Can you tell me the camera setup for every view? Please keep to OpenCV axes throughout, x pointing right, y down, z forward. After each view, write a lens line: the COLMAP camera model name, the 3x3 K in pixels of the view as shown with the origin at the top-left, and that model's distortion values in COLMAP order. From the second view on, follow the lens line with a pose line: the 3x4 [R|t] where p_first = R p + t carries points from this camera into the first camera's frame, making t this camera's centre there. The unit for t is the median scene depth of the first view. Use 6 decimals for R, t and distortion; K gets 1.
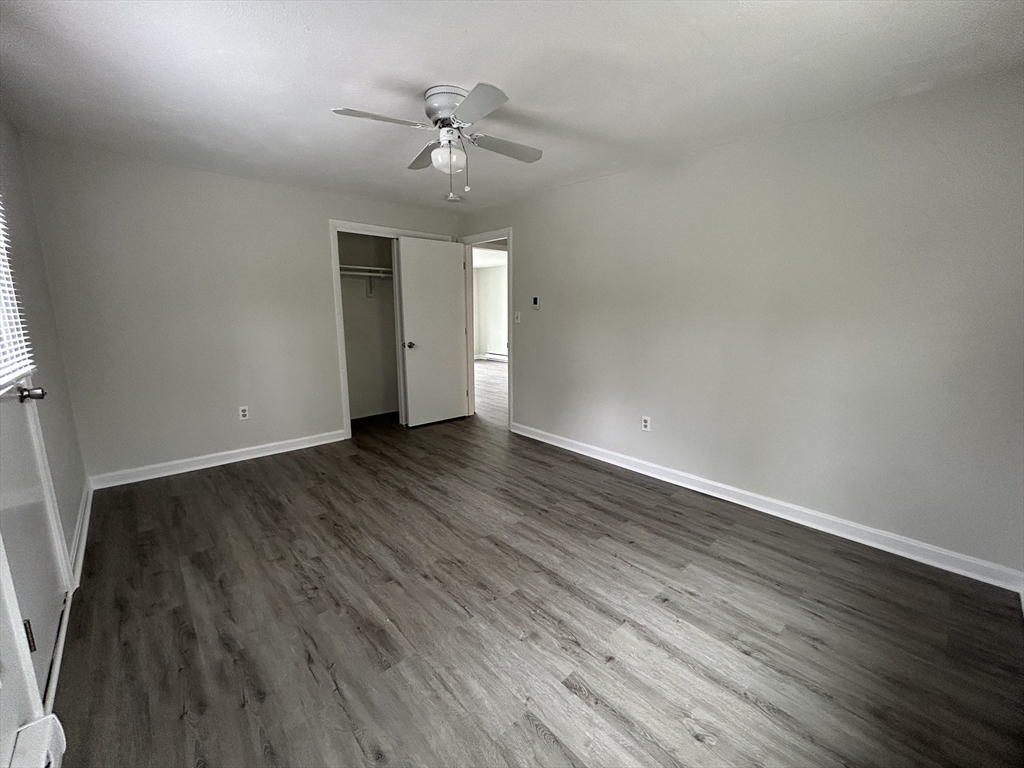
lens RADIAL K [[415.8, 0, 509.6], [0, 415.8, 385.0], [0, 0, 1]] dist [-0.012074, -0.000077]
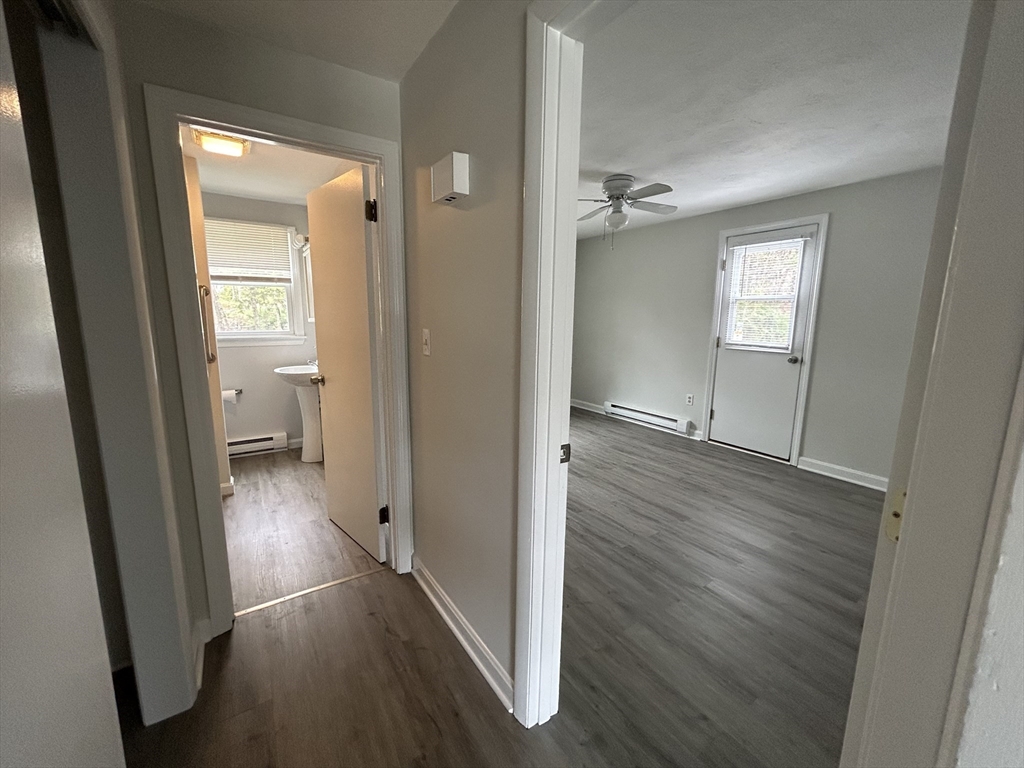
lens RADIAL K [[415.8, 0, 509.6], [0, 415.8, 385.0], [0, 0, 1]] dist [-0.012074, -0.000077]
pose [[-0.987775, -0.035094, 0.151883, -0.011852], [0.019146, 0.939641, 0.341626, -0.508840], [-0.154705, 0.340358, -0.927482, 2.673163]]
